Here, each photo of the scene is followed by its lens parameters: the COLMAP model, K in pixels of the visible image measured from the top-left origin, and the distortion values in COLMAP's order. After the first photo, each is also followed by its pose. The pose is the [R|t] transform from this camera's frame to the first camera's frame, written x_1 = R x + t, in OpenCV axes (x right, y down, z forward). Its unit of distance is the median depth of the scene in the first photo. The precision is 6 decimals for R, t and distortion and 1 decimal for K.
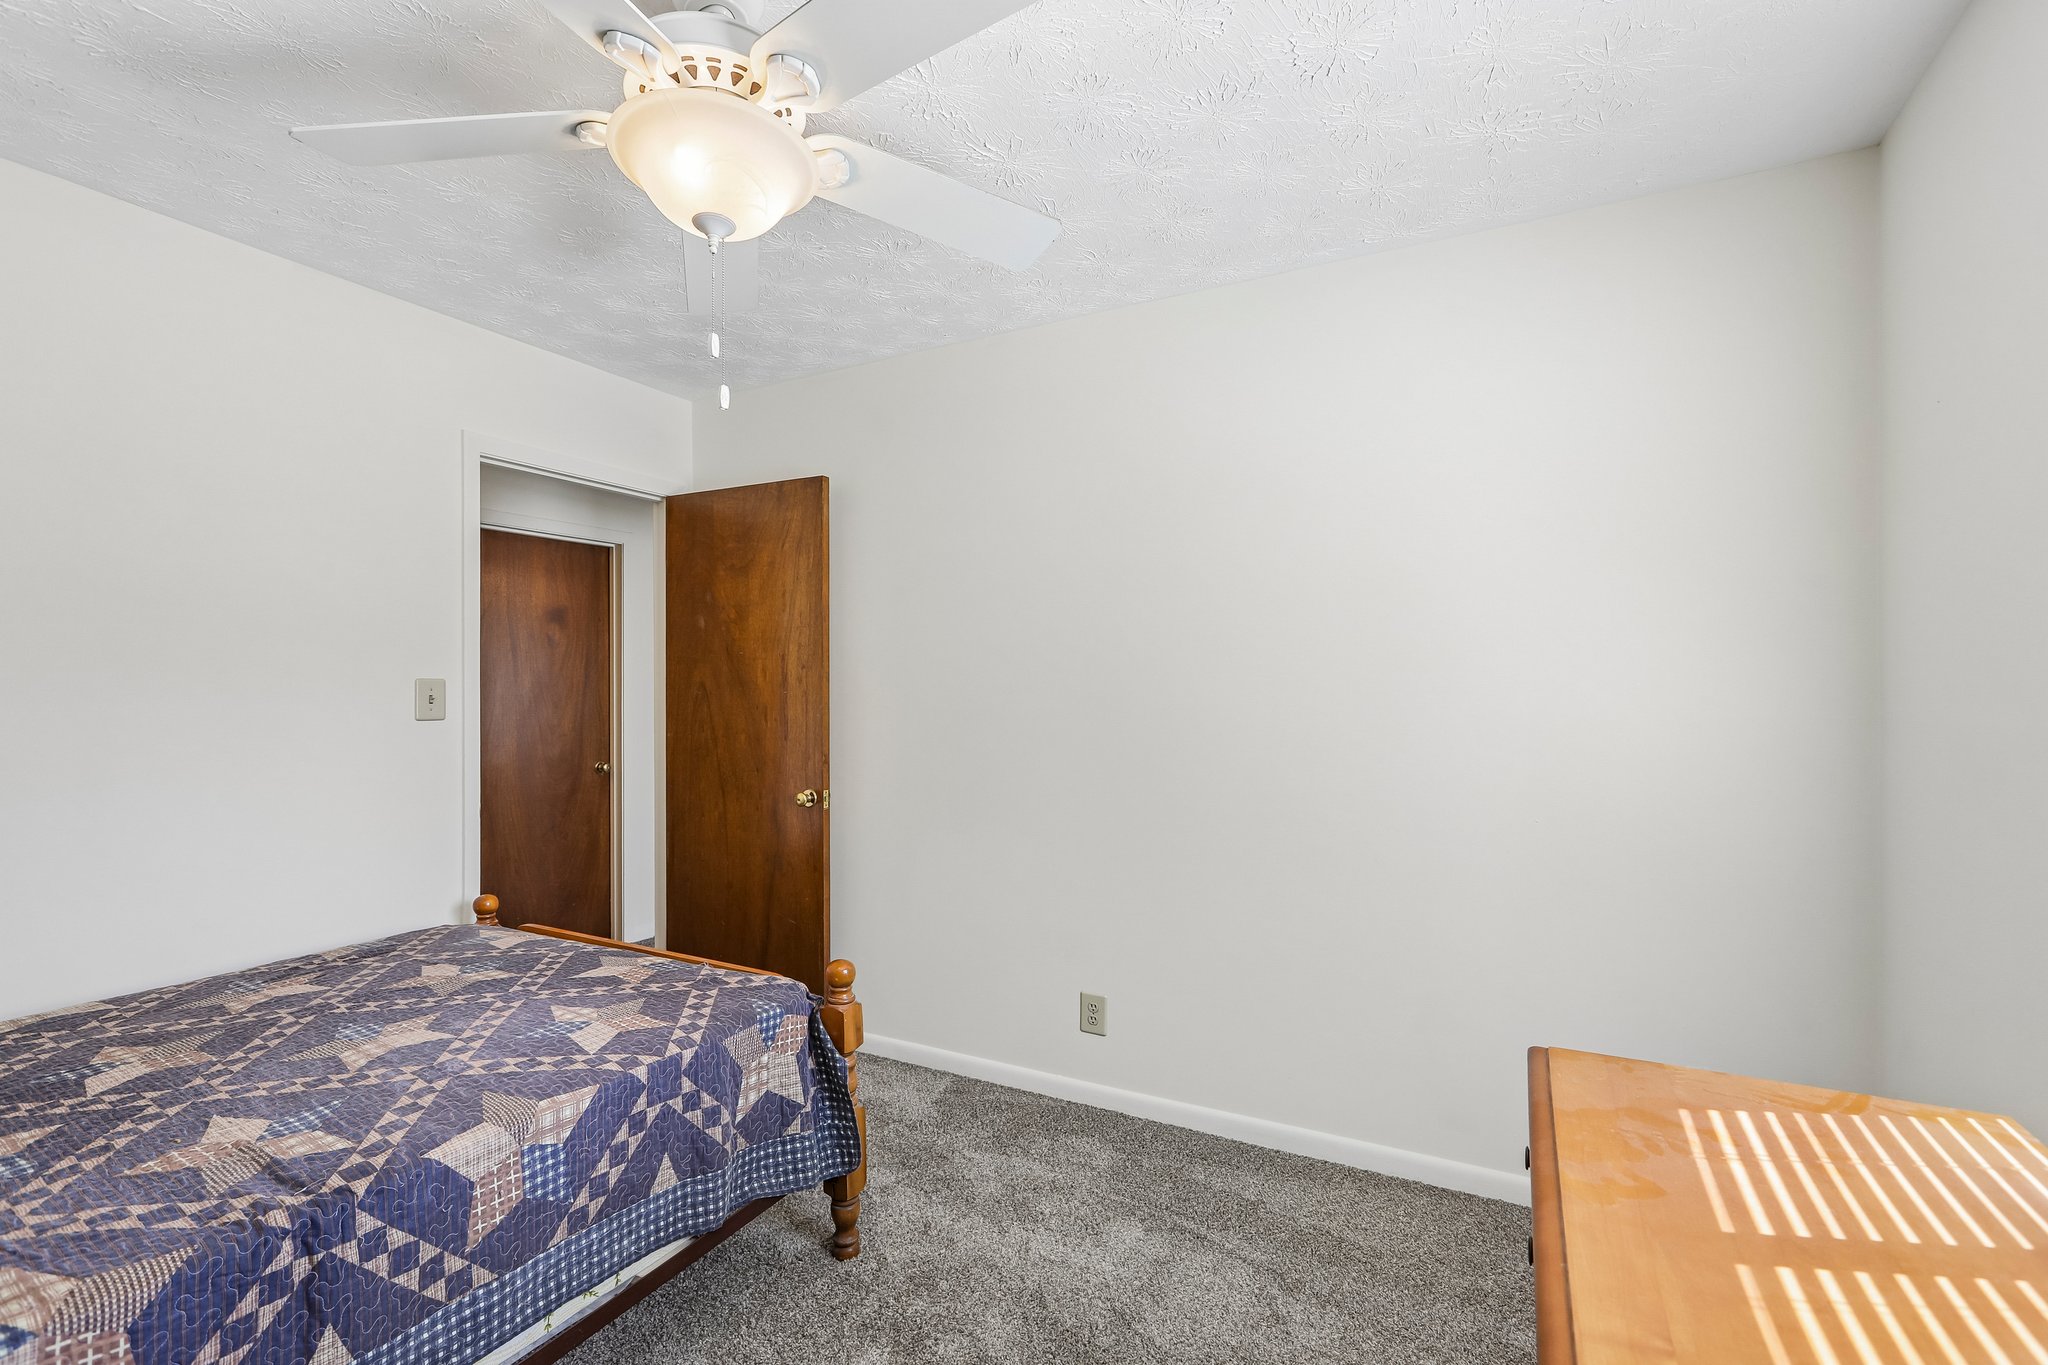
lens RADIAL K [[918.0, 0, 1024.7], [0, 918.0, 687.3], [0, 0, 1]] dist [-0.004193, 0.001447]
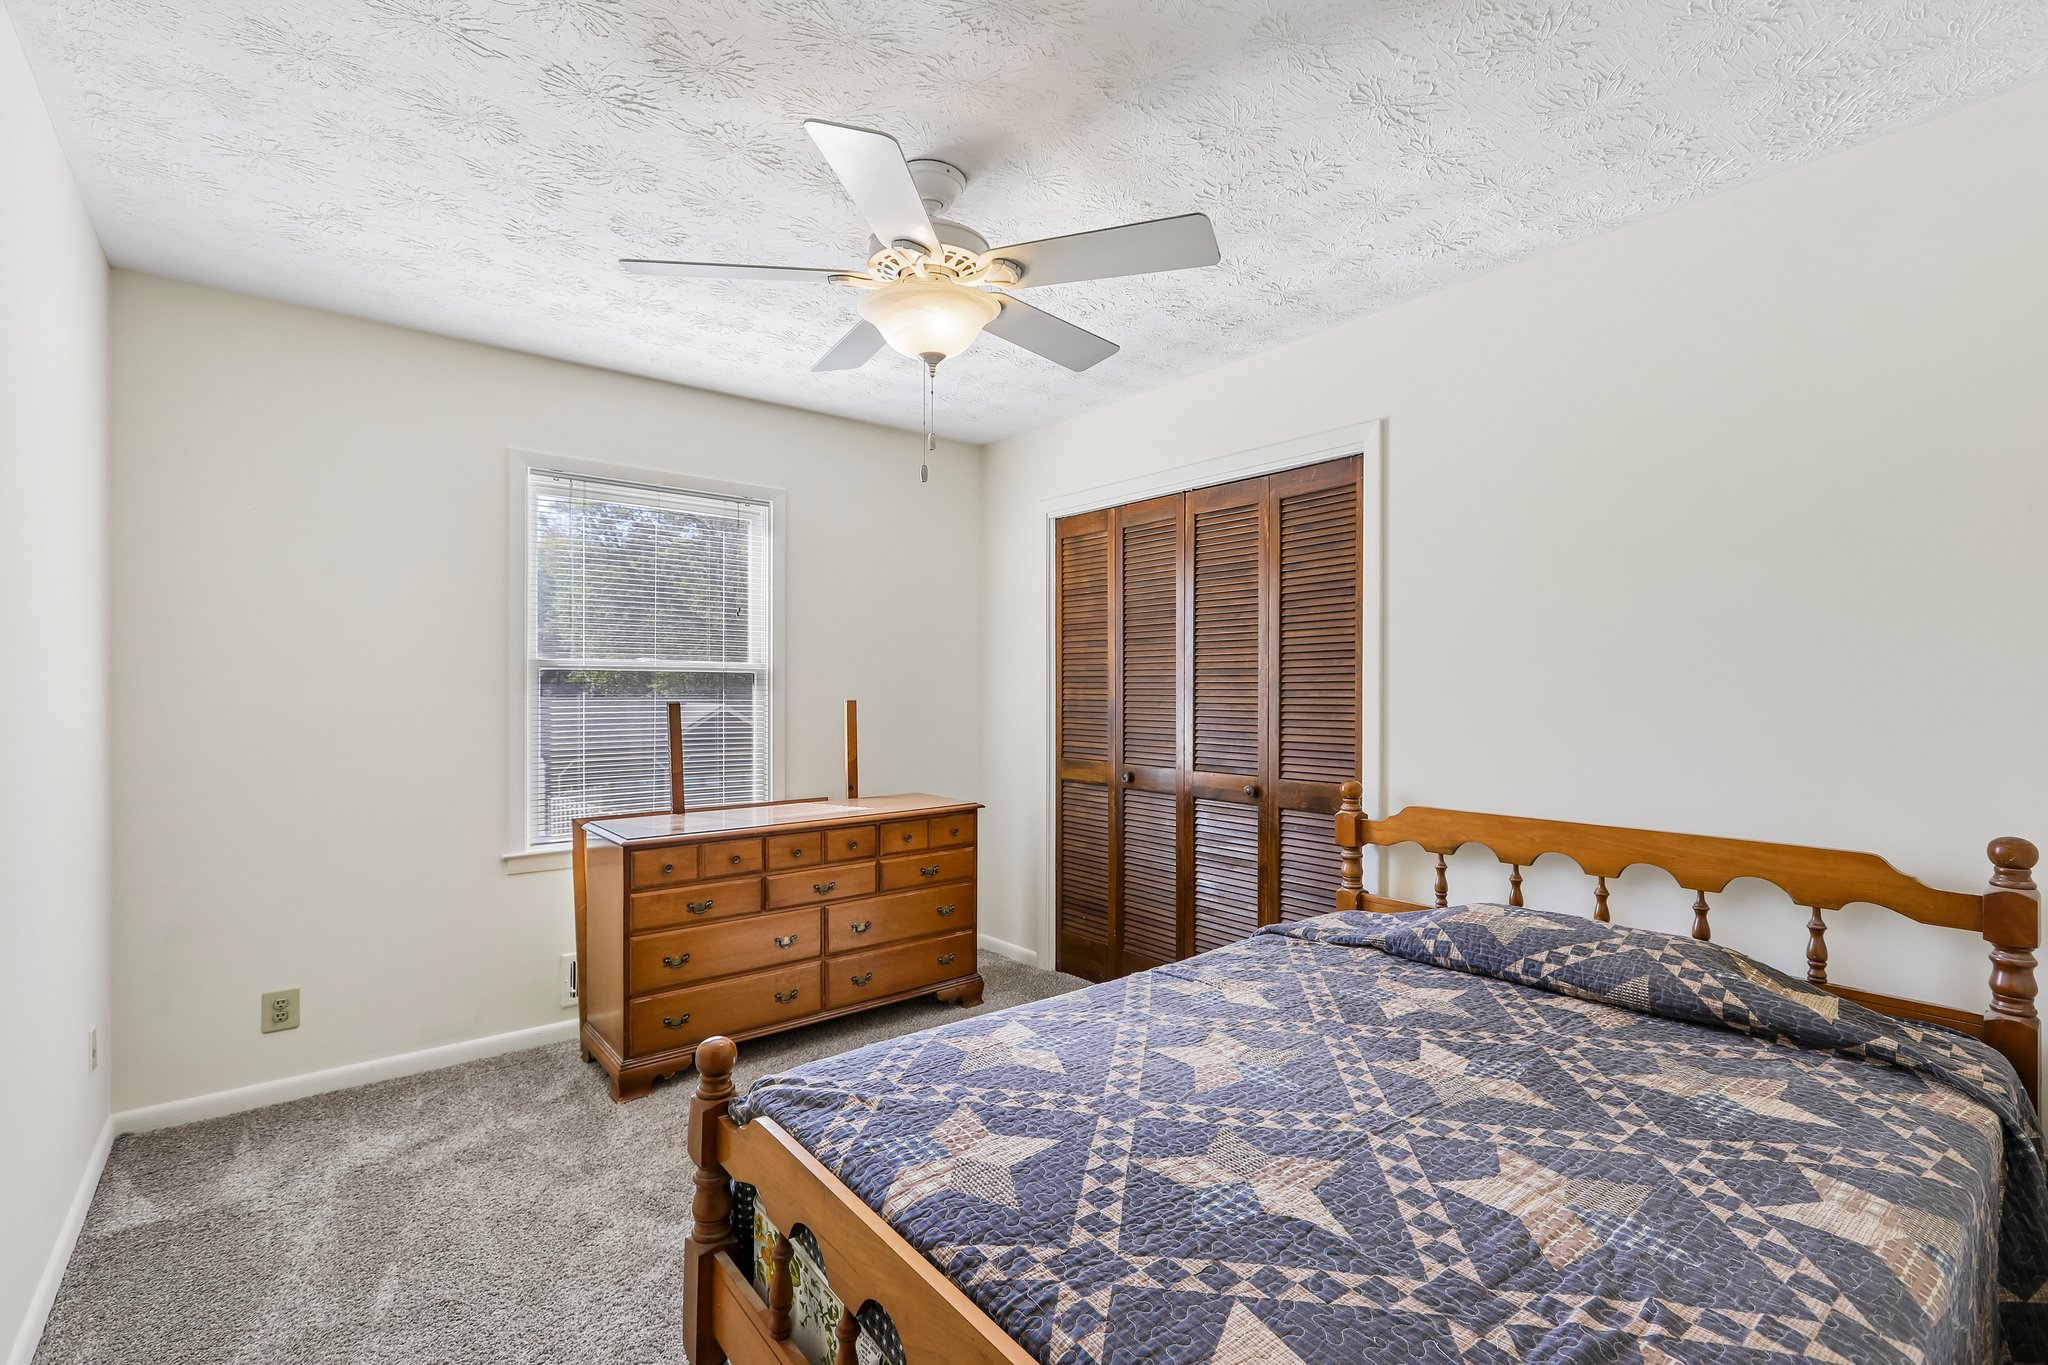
lens RADIAL K [[918.0, 0, 1024.7], [0, 918.0, 687.3], [0, 0, 1]] dist [-0.004193, 0.001447]
pose [[-0.924487, -0.003478, 0.381198, -0.771565], [-0.004202, 0.999991, -0.001067, 0.015455], [-0.381191, -0.002588, -0.924493, 1.717075]]
